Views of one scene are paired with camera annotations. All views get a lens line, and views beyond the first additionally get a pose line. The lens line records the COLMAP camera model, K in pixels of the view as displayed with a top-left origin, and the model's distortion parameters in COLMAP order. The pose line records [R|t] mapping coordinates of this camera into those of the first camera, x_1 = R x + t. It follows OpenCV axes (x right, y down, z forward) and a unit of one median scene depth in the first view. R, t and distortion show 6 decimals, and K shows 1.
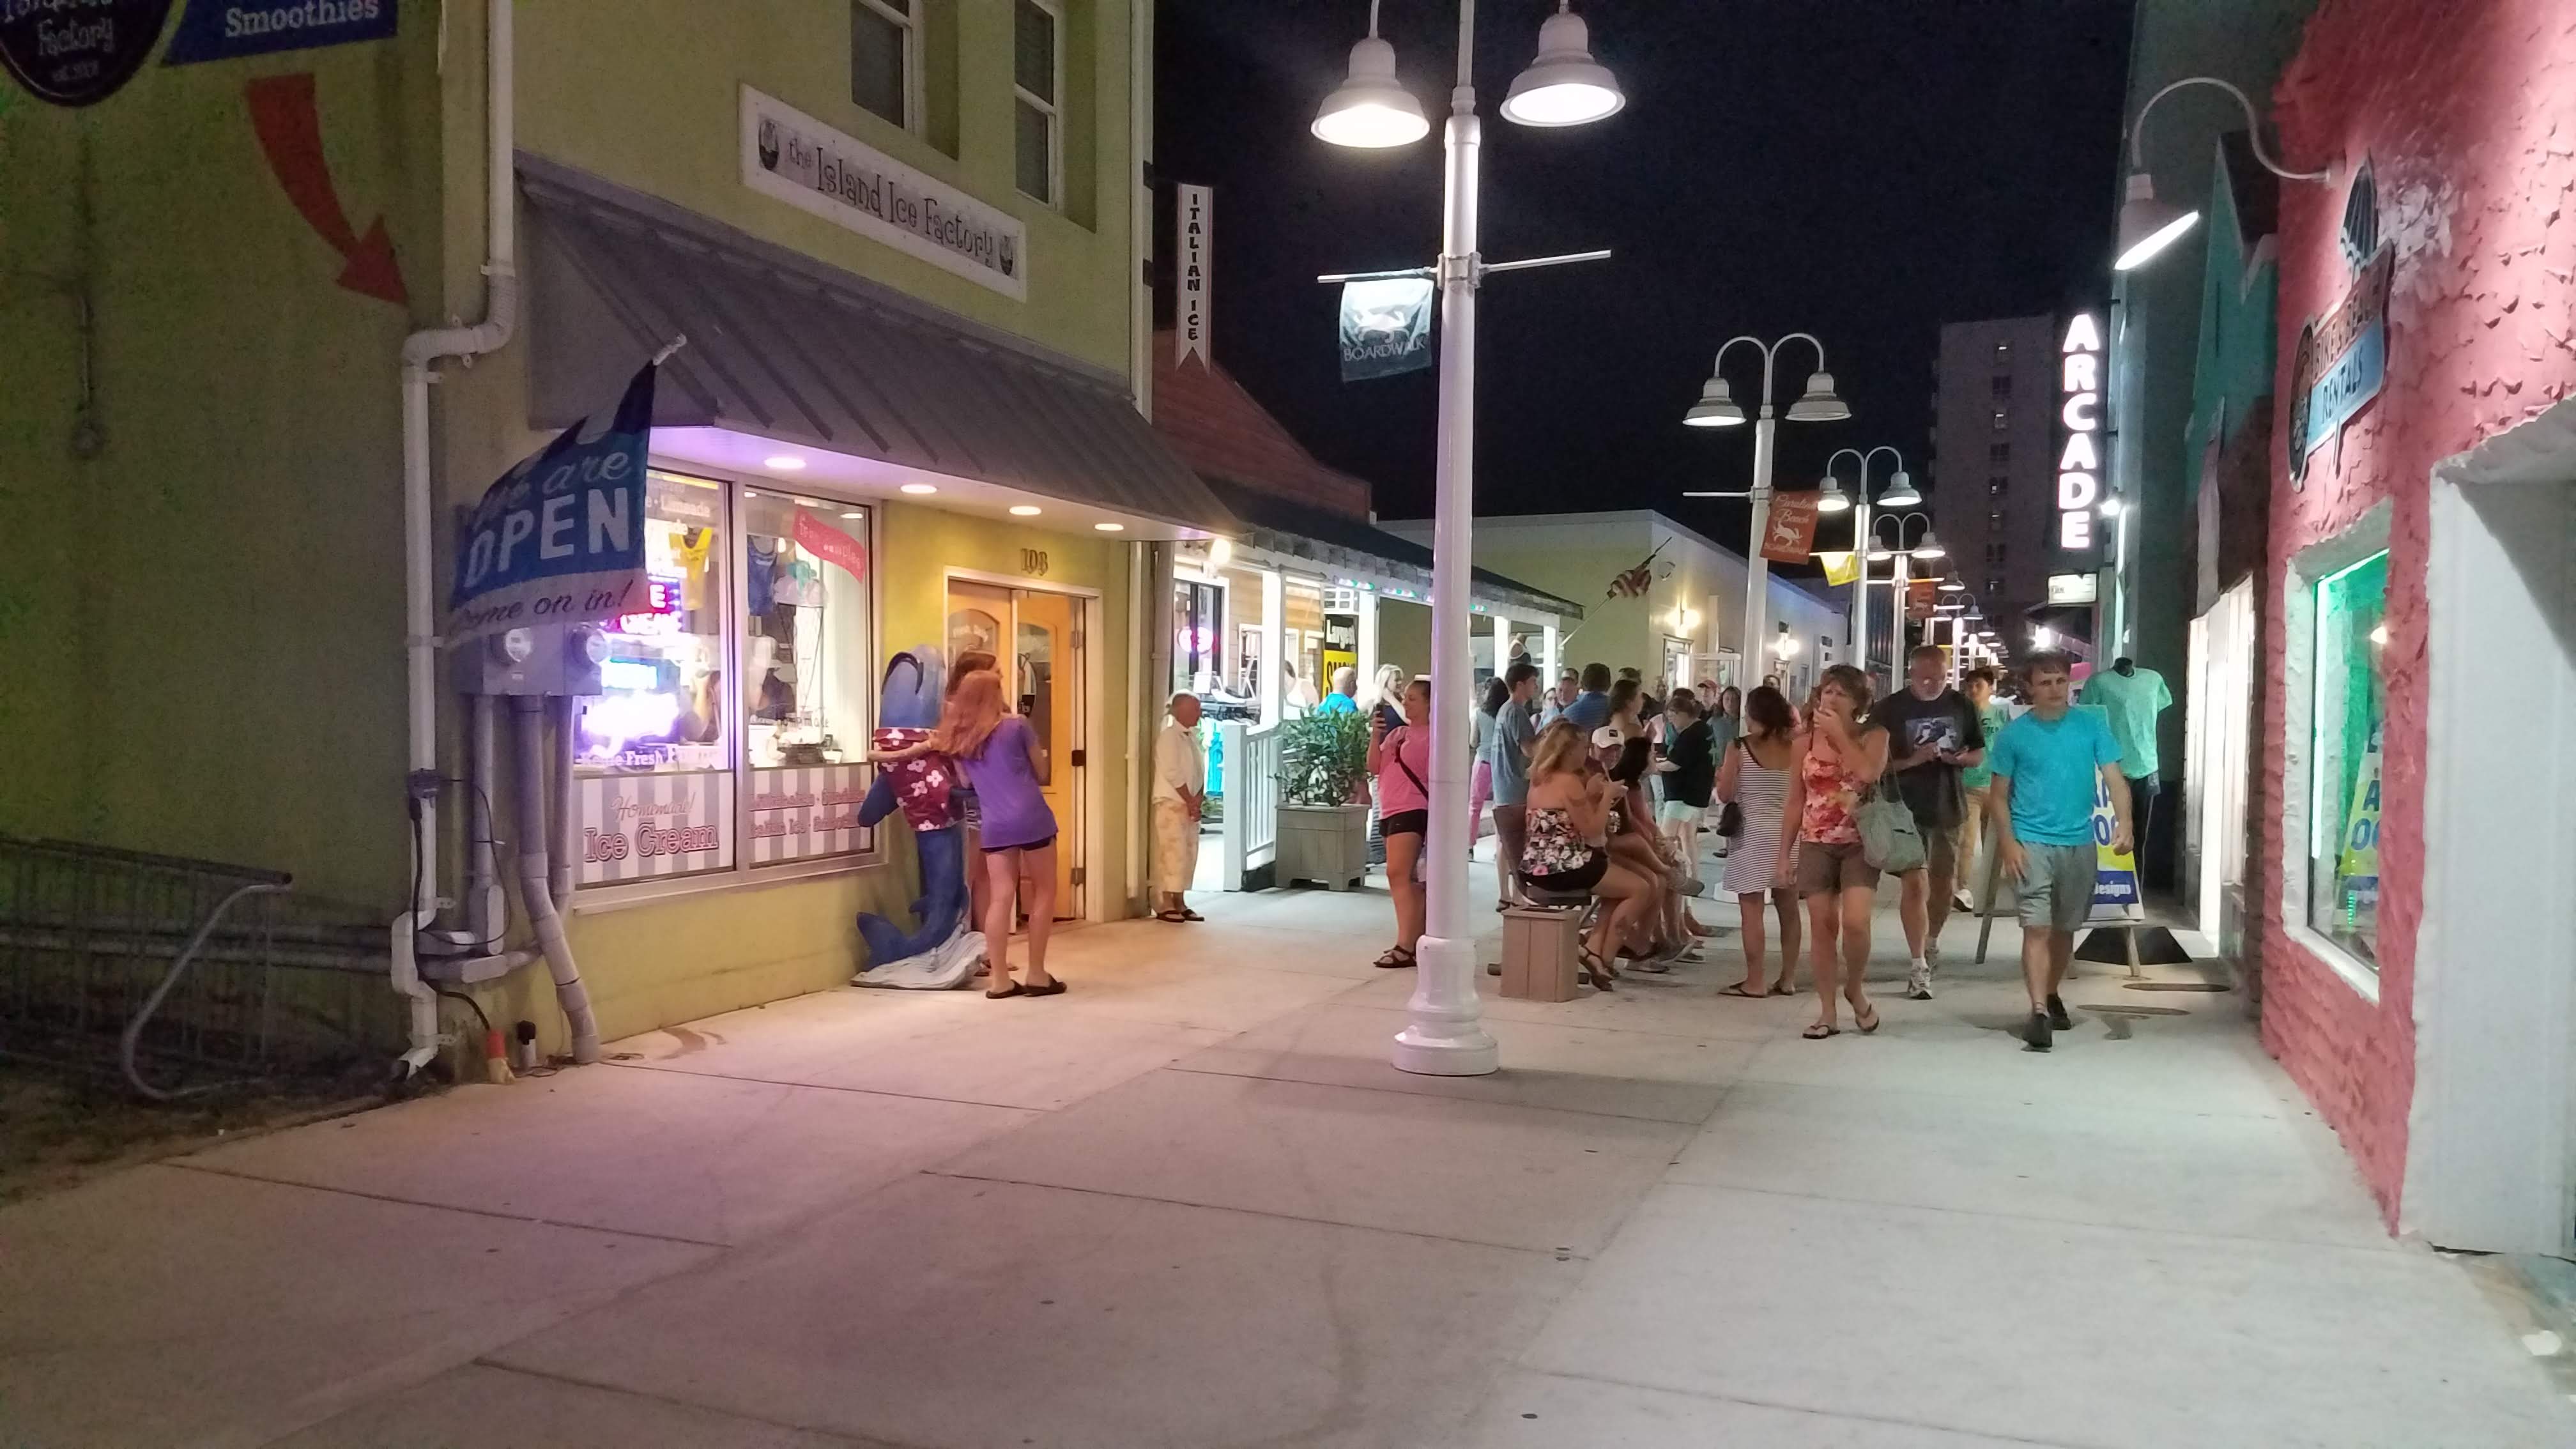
lens RADIAL K [[1952.8, 0, 1286.6], [0, 1952.8, 793.3], [0, 0, 1]] dist [0.053227, -0.001167]
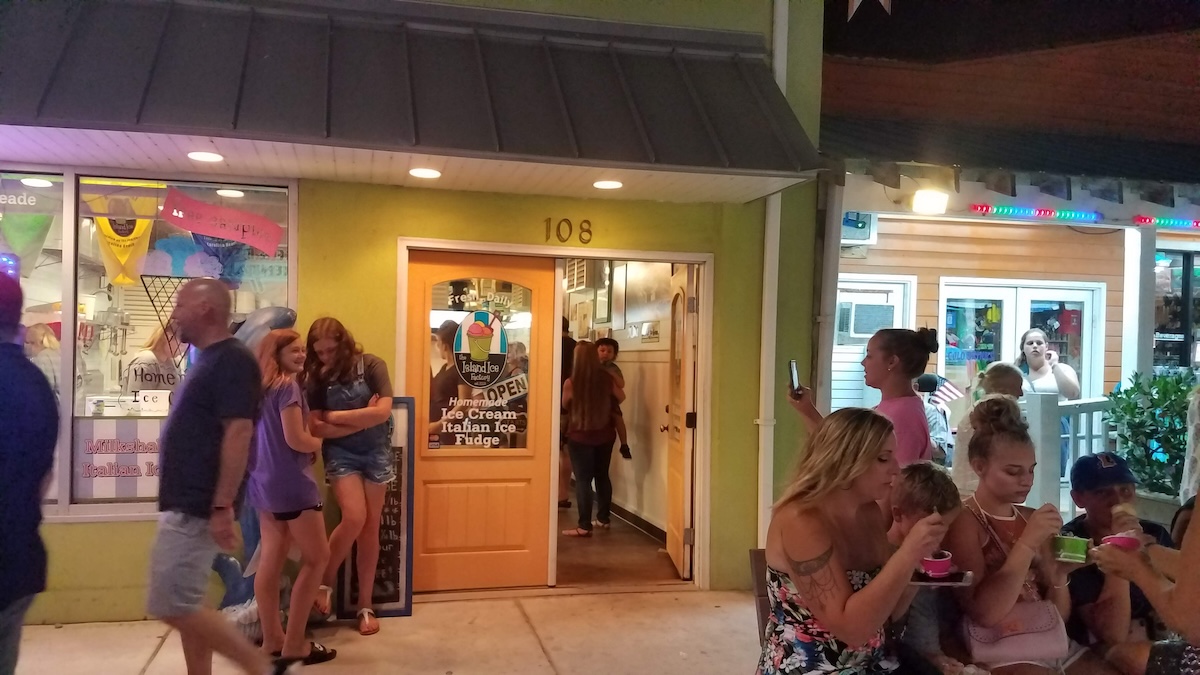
lens RADIAL K [[909.7, 0, 599.3], [0, 909.7, 369.6], [0, 0, 1]] dist [0.053227, -0.001167]
pose [[0.562803, 0.003936, -0.826582, 0.293887], [-0.046691, 0.998543, -0.027036, -0.033541], [0.825271, 0.053809, 0.562167, 0.785547]]
